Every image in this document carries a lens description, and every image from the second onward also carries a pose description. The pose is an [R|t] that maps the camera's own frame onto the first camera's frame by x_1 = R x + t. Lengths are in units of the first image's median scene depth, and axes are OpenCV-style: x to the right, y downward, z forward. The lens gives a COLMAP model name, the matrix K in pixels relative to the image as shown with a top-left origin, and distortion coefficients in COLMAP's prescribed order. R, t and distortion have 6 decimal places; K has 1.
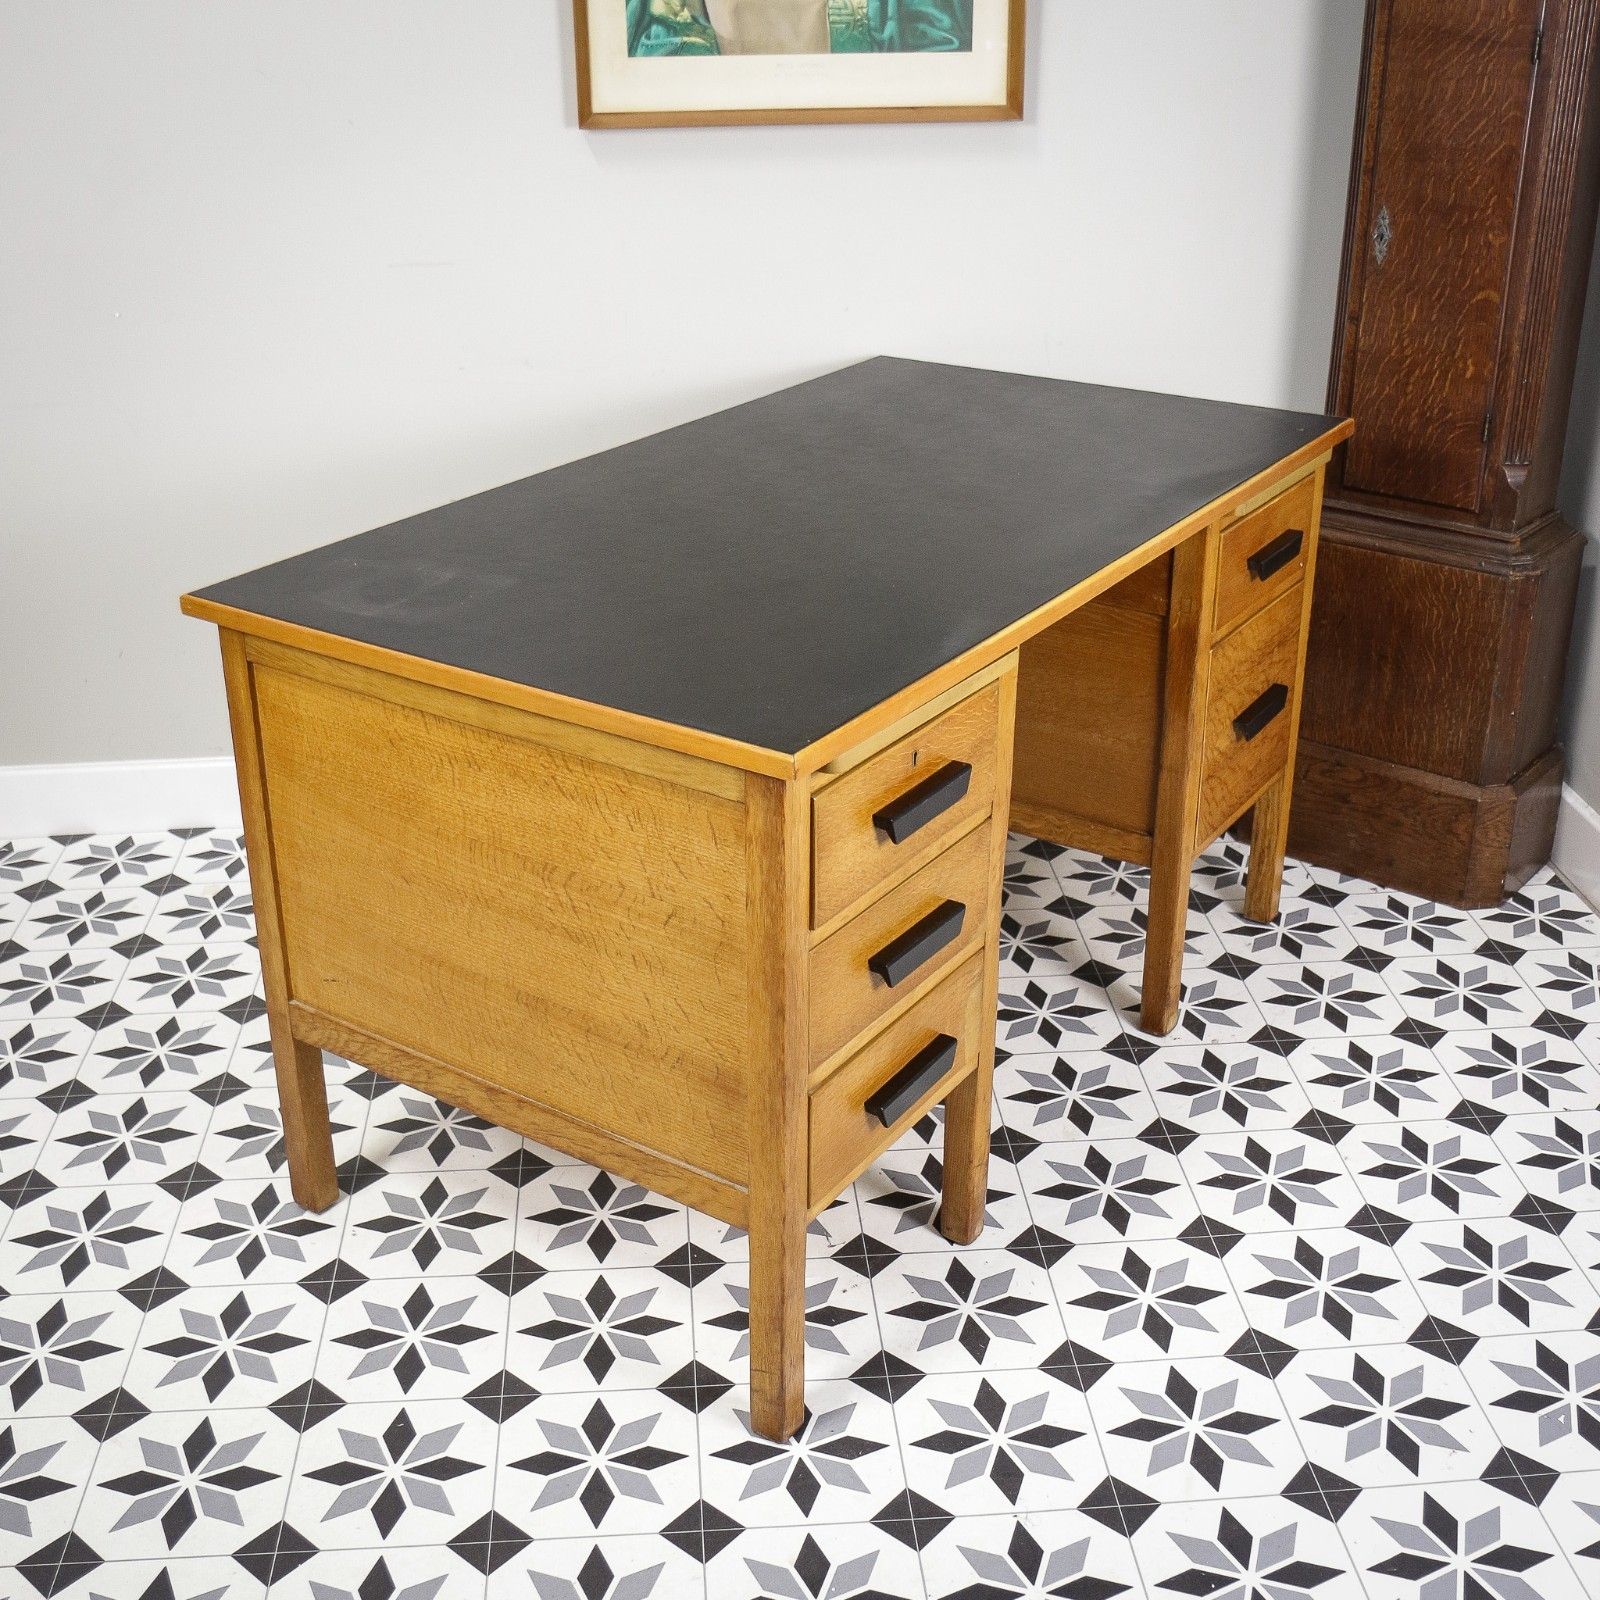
lens RADIAL K [[1970.5, 0, 767.1], [0, 1970.5, 770.3], [0, 0, 1]] dist [-0.067066, 0.000000]
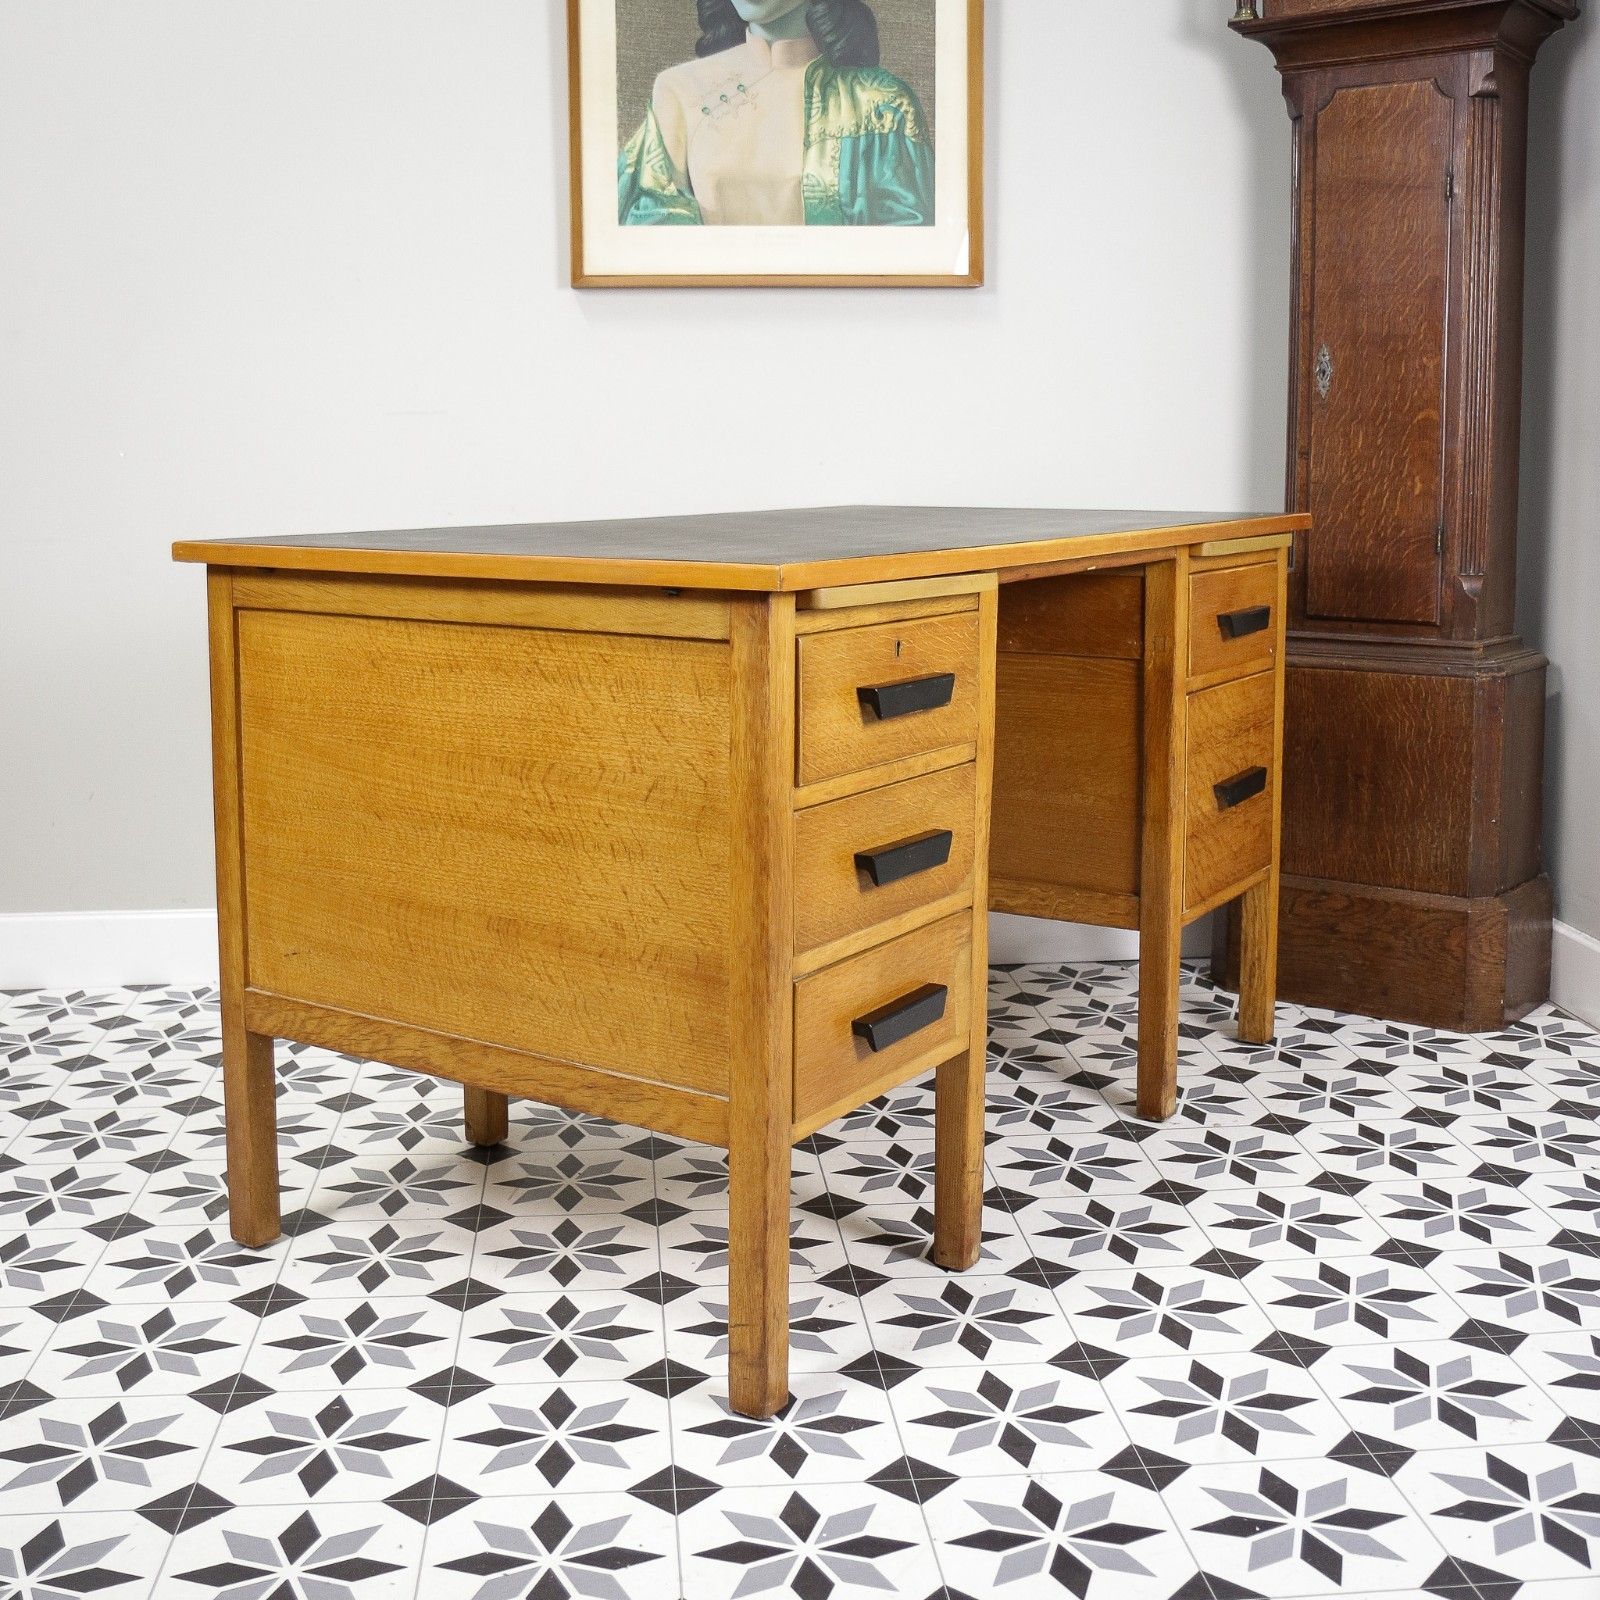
lens RADIAL K [[1970.5, 0, 757.0], [0, 1970.5, 660.9], [0, 0, 1]] dist [-0.067066, 0.000000]
pose [[0.999922, 0.005563, 0.011224, -0.005234], [-0.001871, 0.952246, -0.305326, 0.202087], [-0.012386, 0.305281, 0.952182, 0.033568]]
